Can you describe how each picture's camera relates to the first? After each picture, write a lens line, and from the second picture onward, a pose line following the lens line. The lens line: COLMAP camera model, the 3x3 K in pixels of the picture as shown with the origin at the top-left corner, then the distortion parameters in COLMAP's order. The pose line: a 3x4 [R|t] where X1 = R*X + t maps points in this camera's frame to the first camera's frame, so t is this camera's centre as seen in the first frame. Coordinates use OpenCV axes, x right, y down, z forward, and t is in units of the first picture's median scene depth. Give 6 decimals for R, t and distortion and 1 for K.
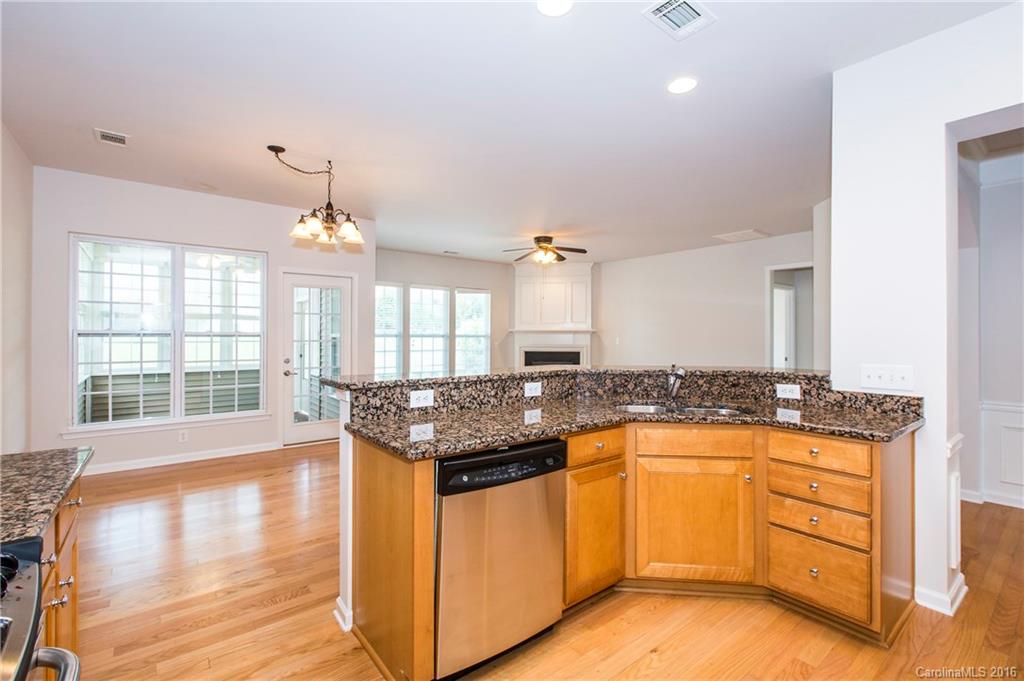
lens RADIAL K [[455.1, 0, 517.4], [0, 455.1, 335.1], [0, 0, 1]] dist [0.001349, -0.000611]
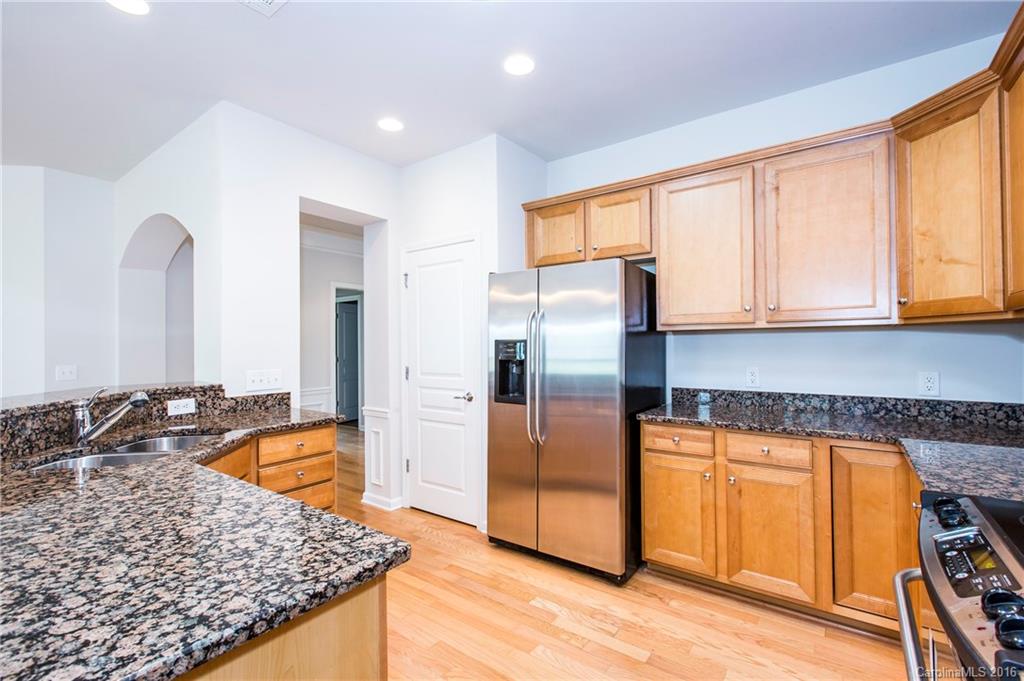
lens RADIAL K [[455.1, 0, 510.5], [0, 455.1, 343.8], [0, 0, 1]] dist [0.001349, -0.000611]
pose [[-0.250365, 0.004668, 0.968140, -0.480622], [0.007762, 0.999966, -0.002815, 0.002803], [-0.968120, 0.006810, -0.250393, 0.589851]]
